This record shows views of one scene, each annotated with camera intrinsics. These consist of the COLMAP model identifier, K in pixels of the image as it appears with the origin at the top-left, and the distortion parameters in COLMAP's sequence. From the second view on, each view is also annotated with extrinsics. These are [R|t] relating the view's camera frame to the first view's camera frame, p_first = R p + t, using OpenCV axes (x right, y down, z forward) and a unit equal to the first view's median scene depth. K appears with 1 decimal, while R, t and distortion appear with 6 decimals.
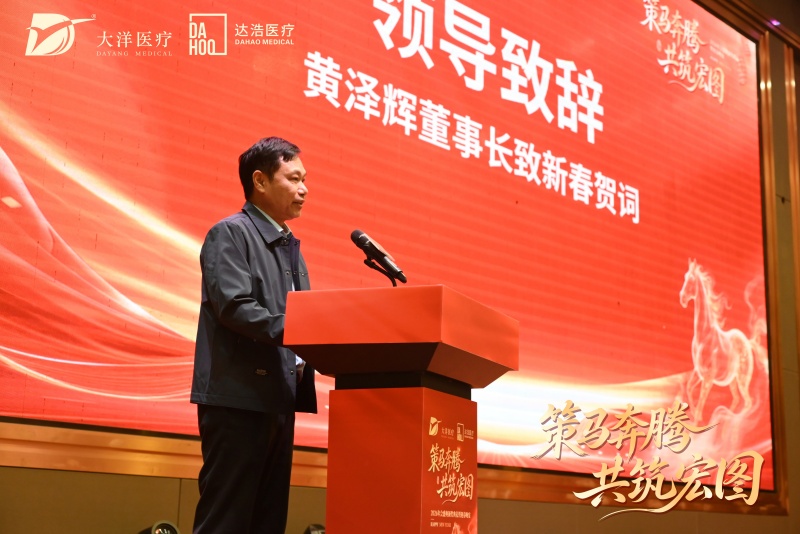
lens RADIAL K [[1217.2, 0, 400.0], [0, 1217.2, 267.0], [0, 0, 1]] dist [0.004009, 0.015045]
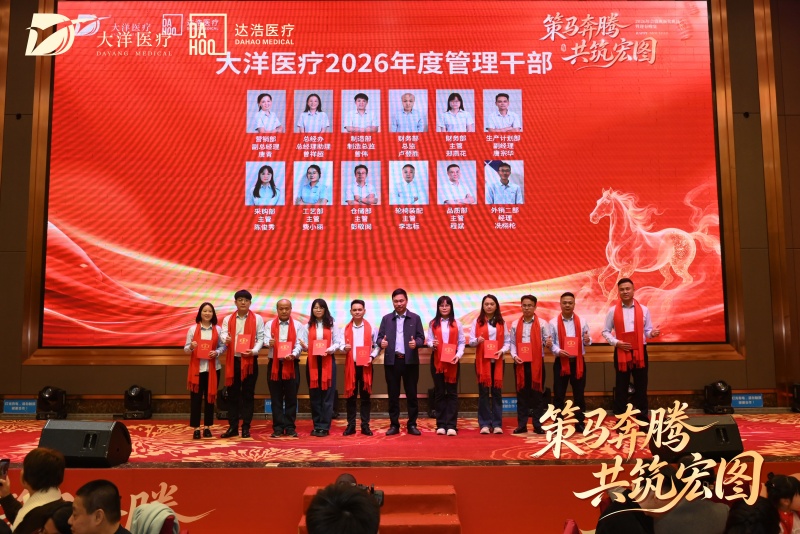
lens RADIAL K [[717.6, 0, 400.0], [0, 717.6, 267.0], [0, 0, 1]] dist [-0.018841, 0.001784]
pose [[0.673405, -0.103996, -0.731922, 0.683283], [0.181854, 0.982937, 0.027652, 0.017406], [0.716558, -0.151724, 0.680827, 0.235753]]
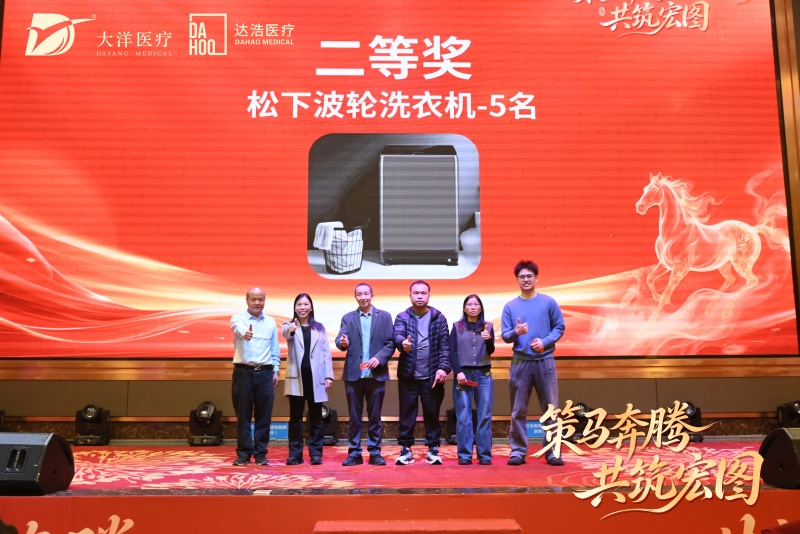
lens RADIAL K [[758.0, 0, 400.0], [0, 758.0, 267.0], [0, 0, 1]] dist [-0.018234, 0.004457]
pose [[0.686714, -0.135546, -0.714179, 0.591855], [0.176965, 0.984077, -0.016611, 0.053581], [0.705059, -0.114978, 0.699766, 0.278442]]
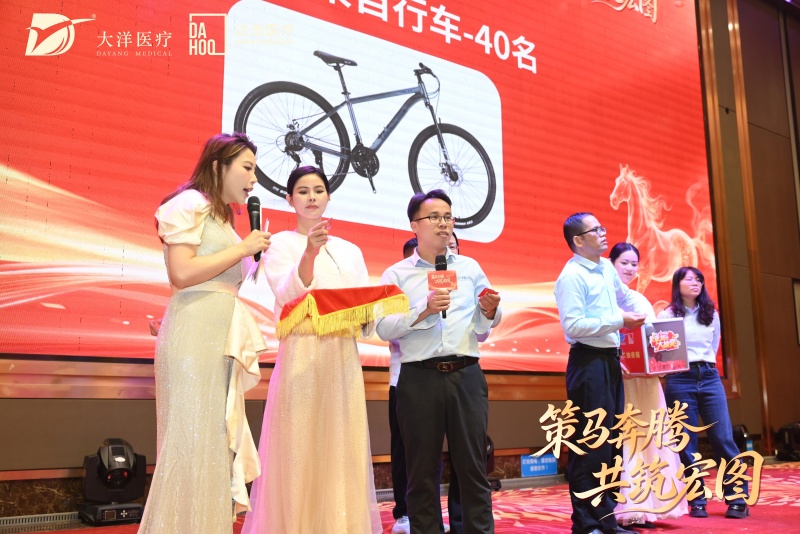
lens RADIAL K [[805.2, 0, 400.0], [0, 805.2, 267.0], [0, 0, 1]] dist [-0.027282, 0.000211]
pose [[0.980530, -0.064182, -0.185587, 0.172454], [0.071505, 0.996893, 0.033036, 0.045545], [0.182890, -0.045663, 0.982072, 0.269648]]
